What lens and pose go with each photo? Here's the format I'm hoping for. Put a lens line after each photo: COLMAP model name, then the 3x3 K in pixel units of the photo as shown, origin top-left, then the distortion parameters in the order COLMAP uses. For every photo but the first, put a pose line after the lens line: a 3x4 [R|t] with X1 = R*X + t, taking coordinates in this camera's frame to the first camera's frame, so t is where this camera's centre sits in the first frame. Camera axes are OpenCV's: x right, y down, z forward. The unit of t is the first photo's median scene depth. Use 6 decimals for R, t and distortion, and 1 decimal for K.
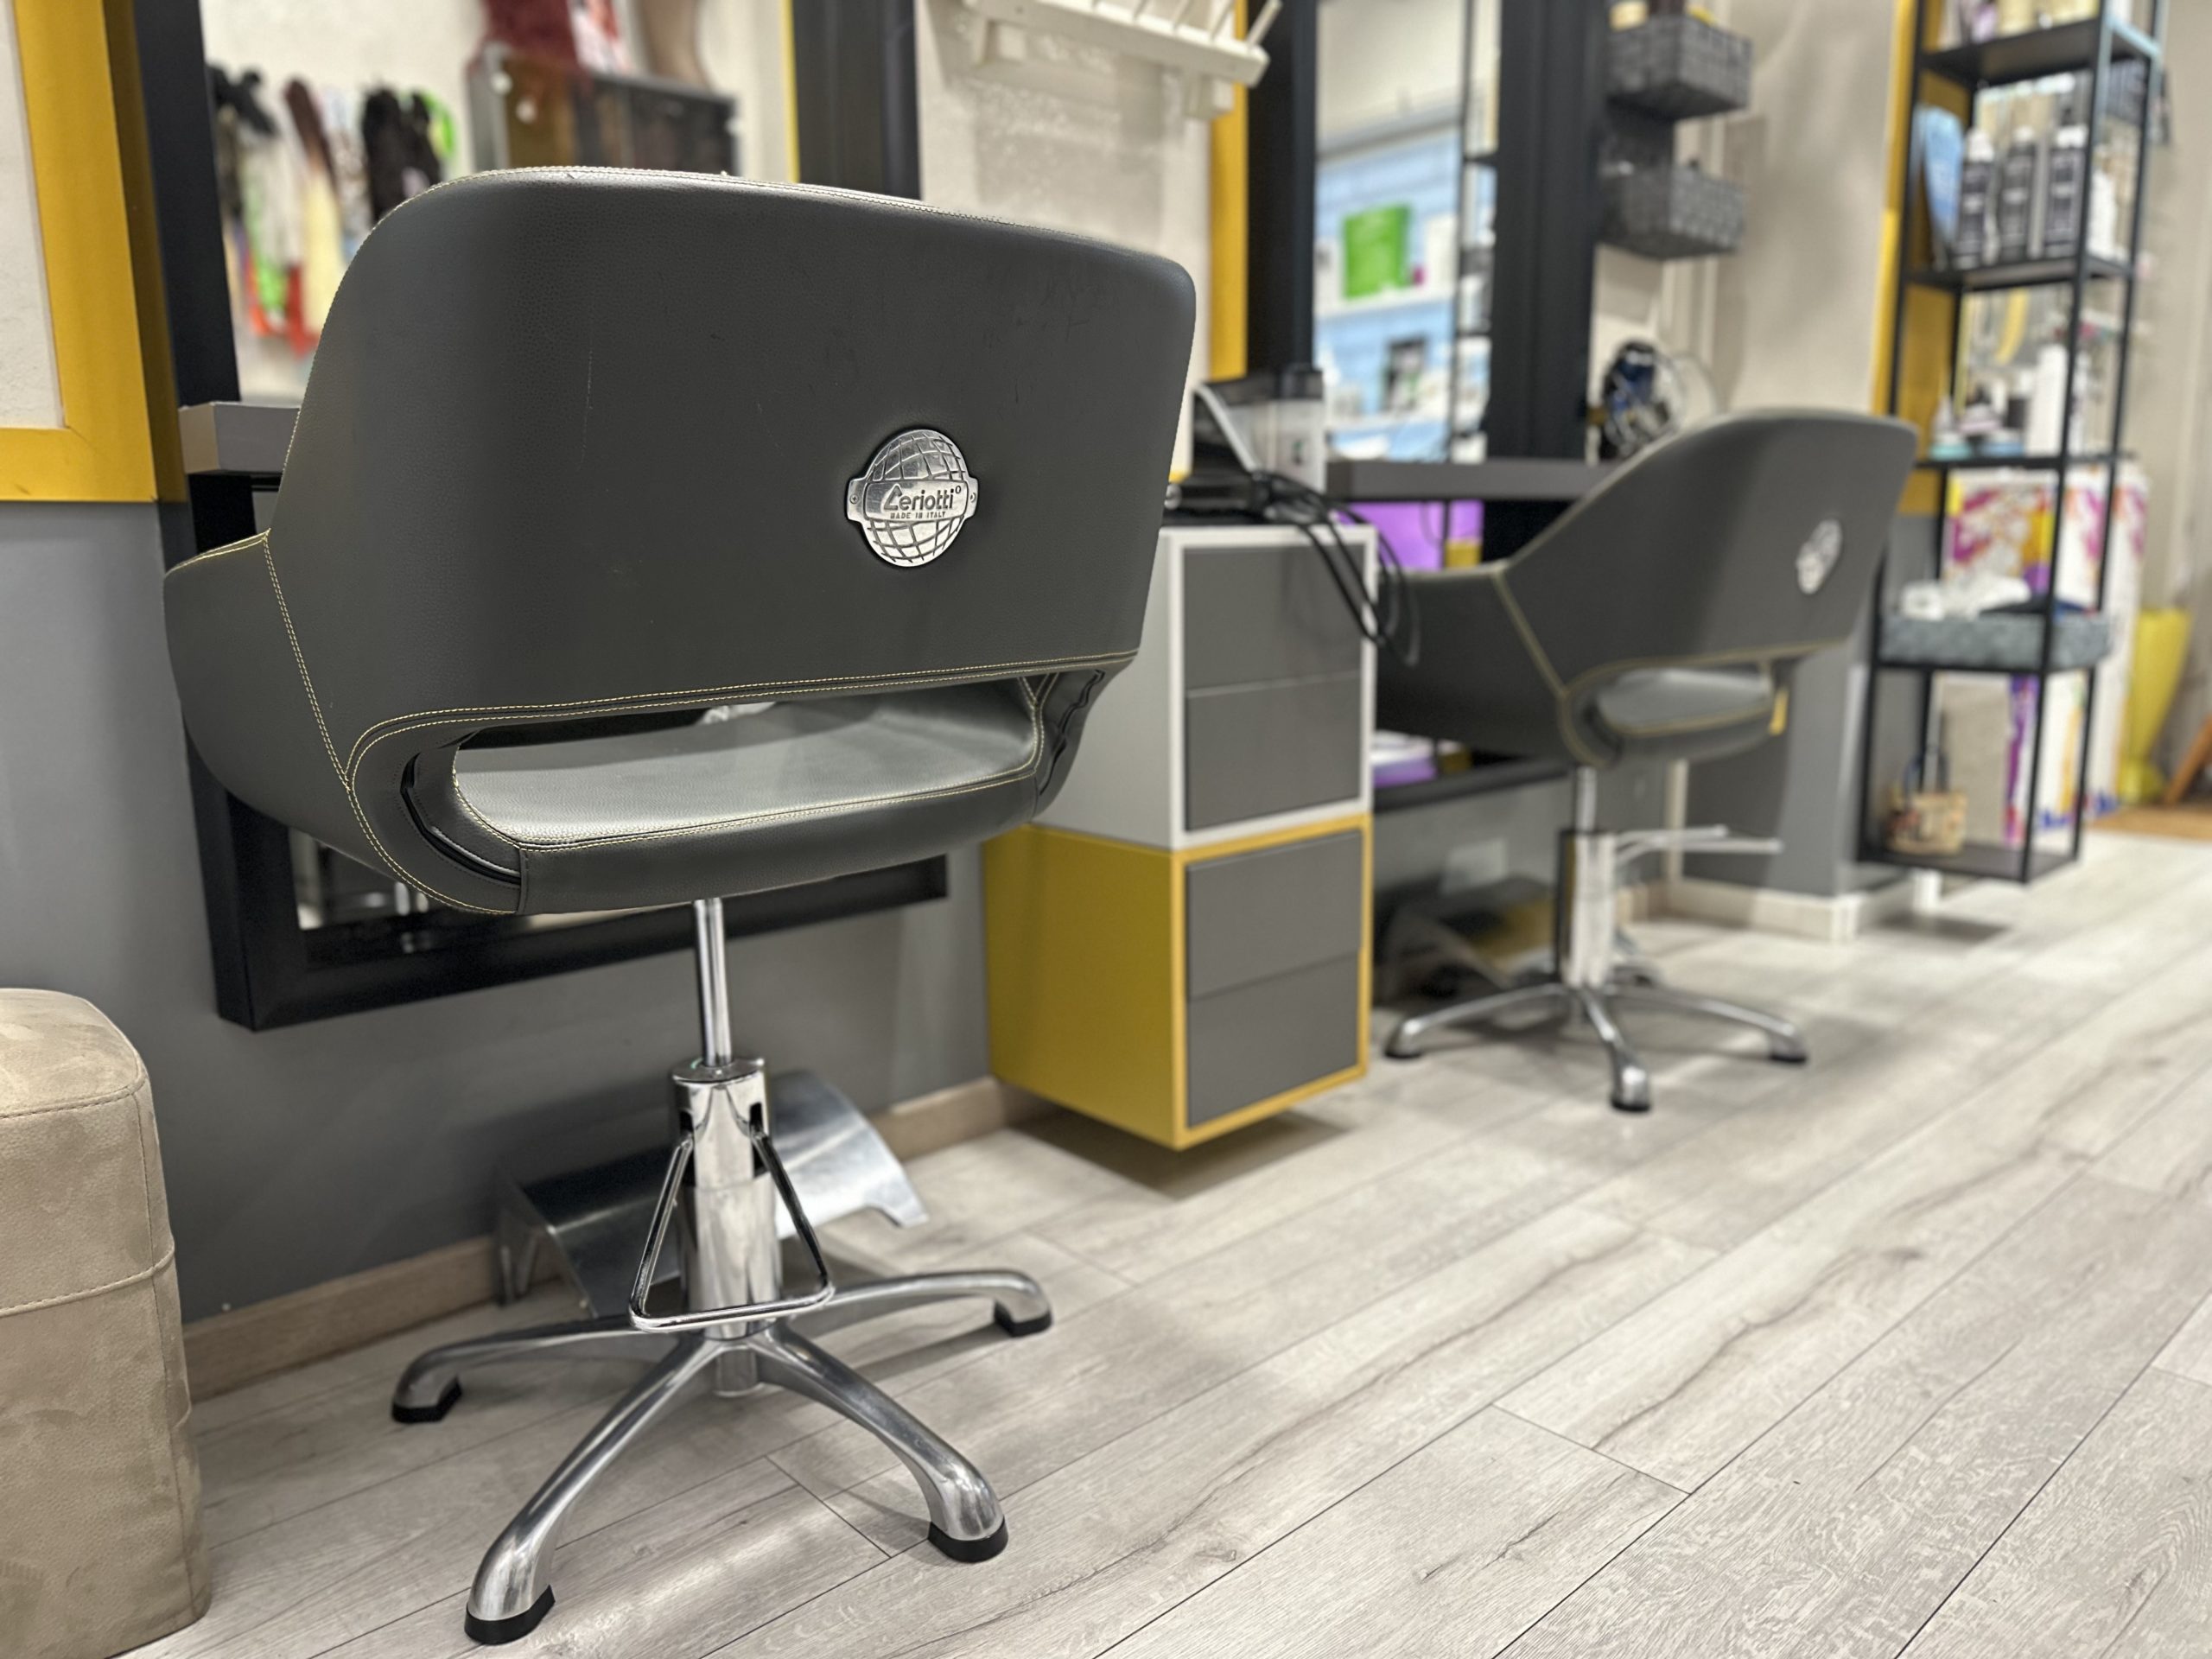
lens RADIAL K [[1567.0, 0, 1106.6], [0, 1567.0, 826.9], [0, 0, 1]] dist [-0.007223, -0.010699]
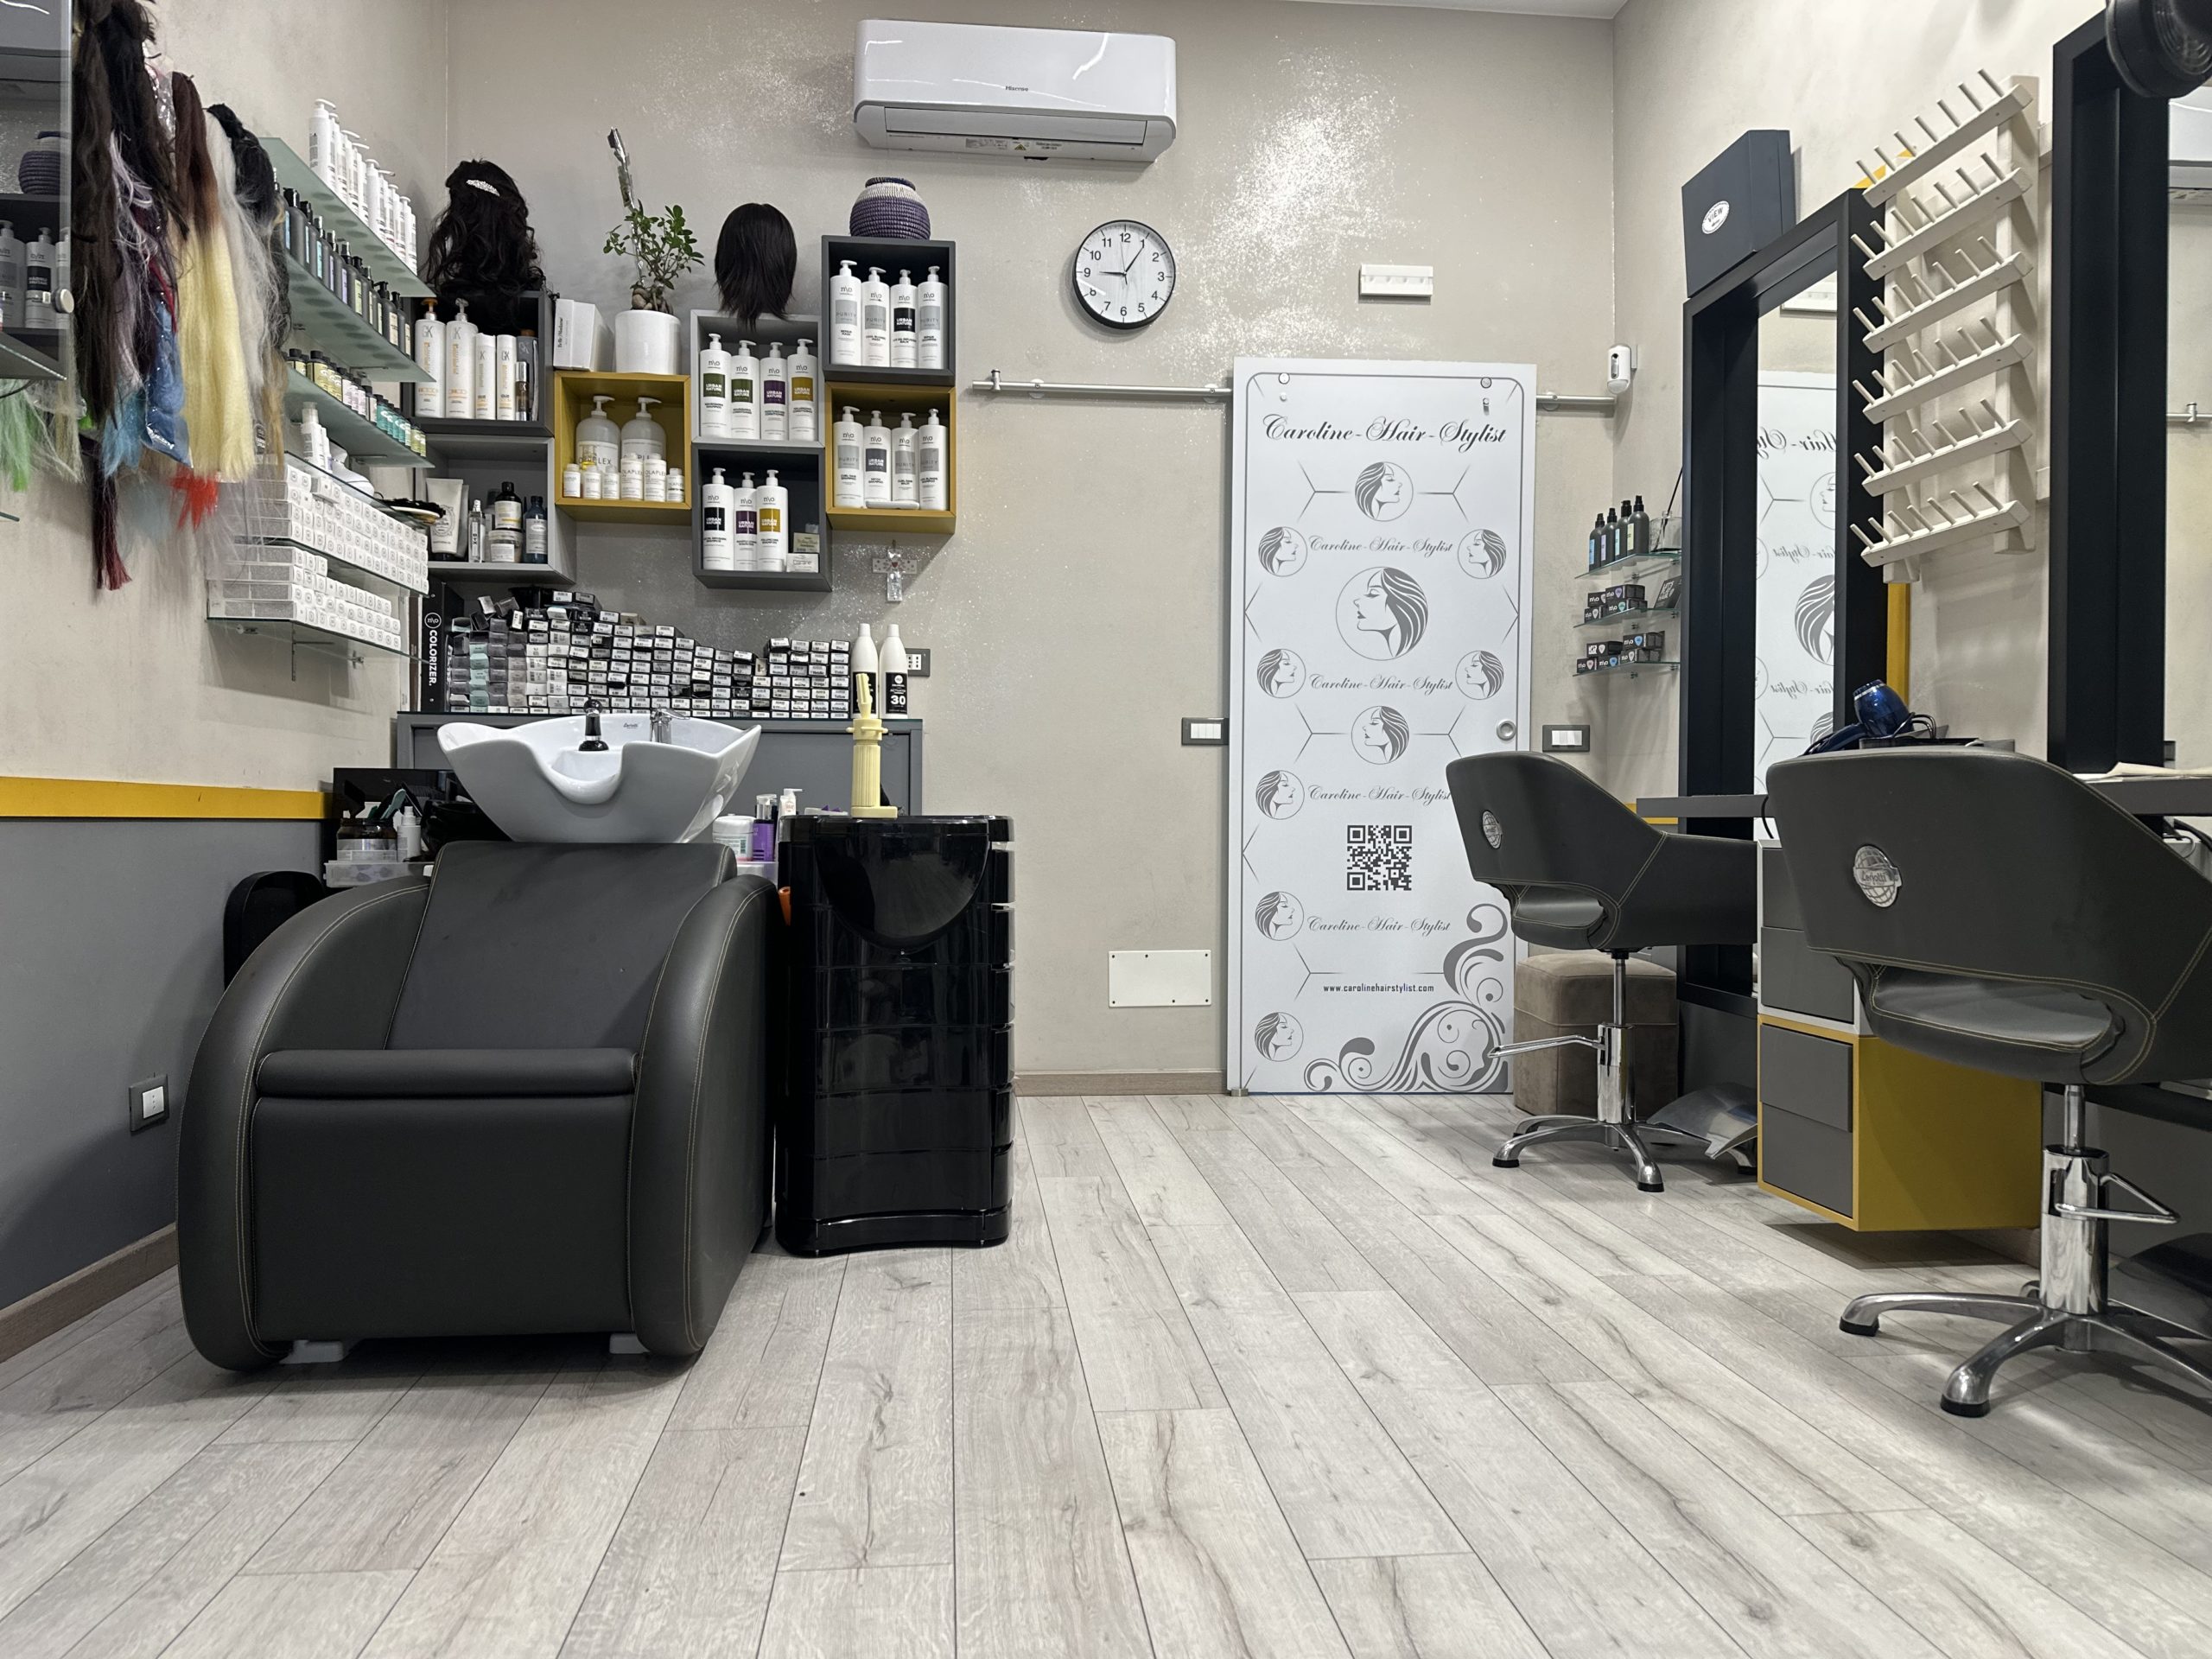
lens RADIAL K [[1567.0, 0, 1108.3], [0, 1567.0, 834.4], [0, 0, 1]] dist [-0.007223, -0.010699]
pose [[-0.588041, 0.012770, -0.808731, 1.834579], [-0.143838, 0.982287, 0.120097, -0.281227], [0.795939, 0.186948, -0.575788, 1.314939]]
